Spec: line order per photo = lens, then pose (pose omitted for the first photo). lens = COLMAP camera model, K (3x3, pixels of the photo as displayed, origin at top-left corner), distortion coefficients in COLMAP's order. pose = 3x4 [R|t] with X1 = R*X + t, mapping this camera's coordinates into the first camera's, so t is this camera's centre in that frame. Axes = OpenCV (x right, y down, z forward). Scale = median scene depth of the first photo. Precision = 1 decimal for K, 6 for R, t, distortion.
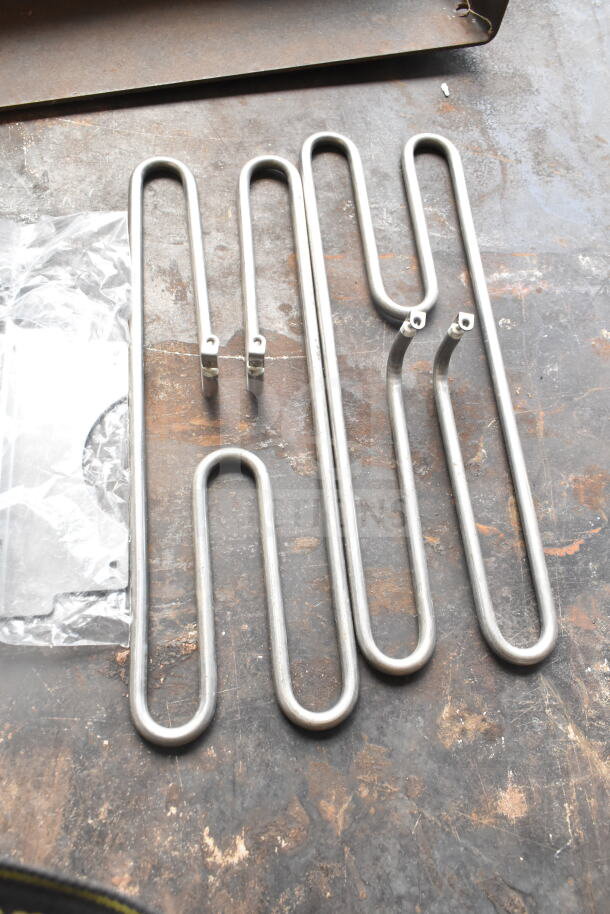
lens RADIAL K [[771.8, 0, 311.0], [0, 771.8, 459.5], [0, 0, 1]] dist [-0.015774, -0.006079]
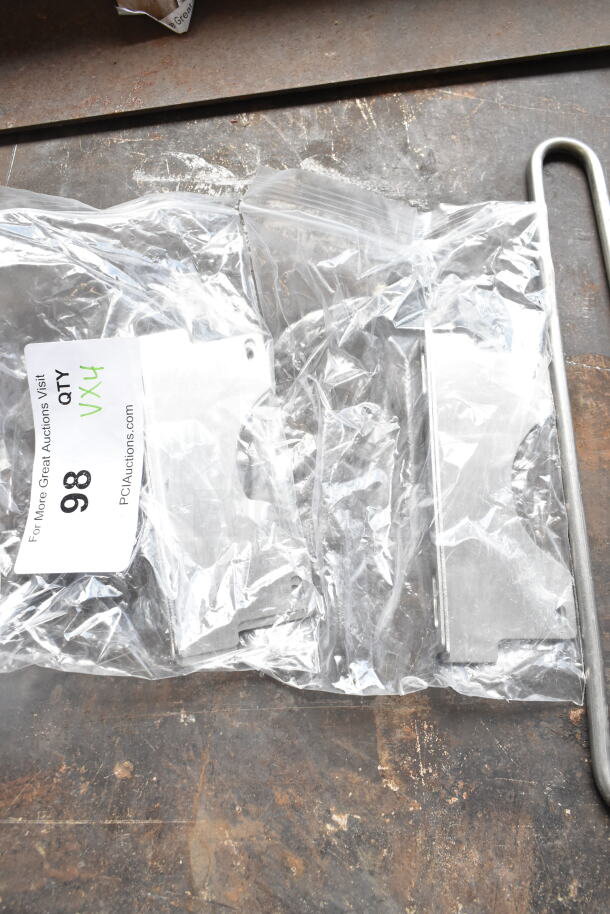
lens RADIAL K [[821.4, 0, 313.8], [0, 821.4, 458.7], [0, 0, 1]] dist [-0.022053, -0.003149]
pose [[0.992634, 0.061398, -0.104437, -0.412700], [-0.056487, 0.997183, 0.049349, -0.064960], [0.107173, -0.043086, 0.993306, 0.026554]]
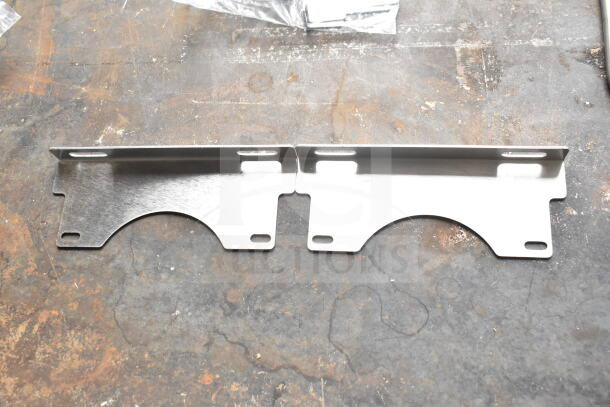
lens RADIAL K [[639.1, 0, 303.5], [0, 639.1, 201.9], [0, 0, 1]] dist [-0.017162, 0.000000]
pose [[0.956295, 0.083523, -0.280220, -0.349777], [-0.081565, 0.996493, 0.018663, 0.471253], [0.280796, 0.005009, 0.959754, -0.167109]]
